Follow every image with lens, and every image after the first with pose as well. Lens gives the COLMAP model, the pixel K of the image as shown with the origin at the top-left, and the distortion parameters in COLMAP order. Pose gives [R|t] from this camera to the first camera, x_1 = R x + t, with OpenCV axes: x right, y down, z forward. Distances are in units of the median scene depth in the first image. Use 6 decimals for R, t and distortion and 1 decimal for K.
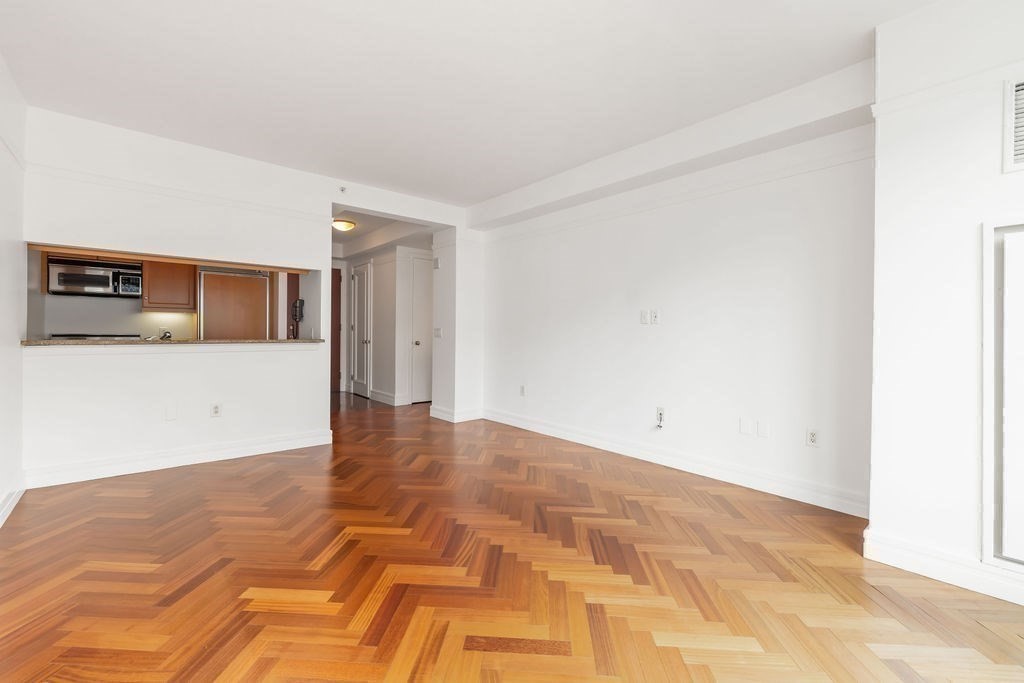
lens RADIAL K [[441.4, 0, 503.3], [0, 441.4, 334.8], [0, 0, 1]] dist [0.021562, 0.000750]
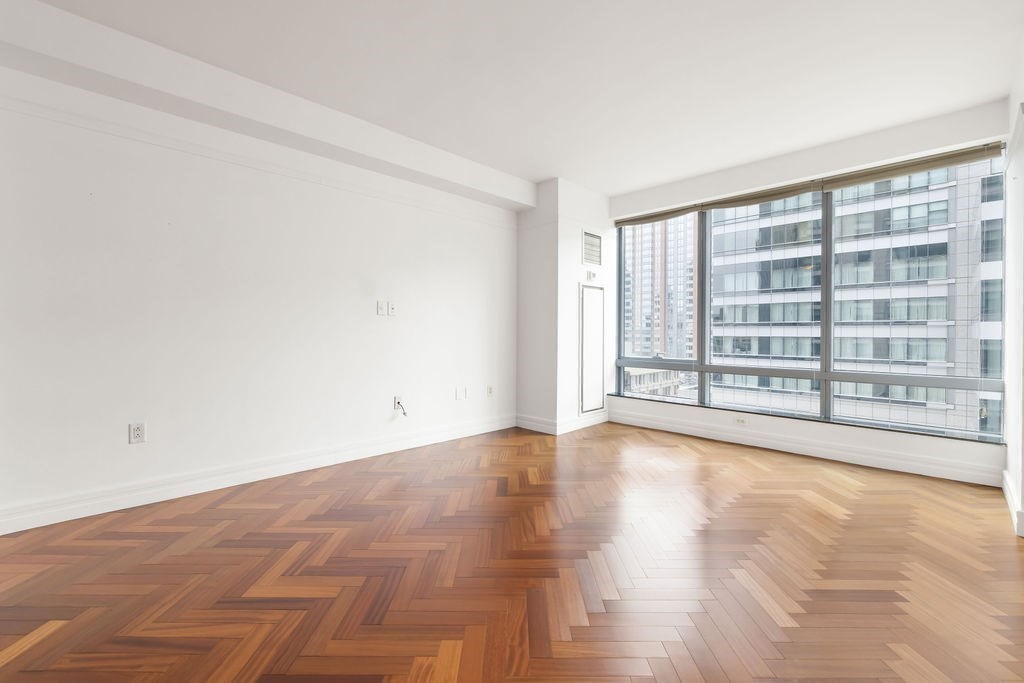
lens RADIAL K [[441.4, 0, 522.9], [0, 441.4, 327.1], [0, 0, 1]] dist [0.021562, 0.000750]
pose [[-0.095224, -0.010229, 0.995403, -0.713776], [-0.009484, 0.999911, 0.009368, -0.009355], [-0.995411, -0.008548, -0.095313, 0.817222]]
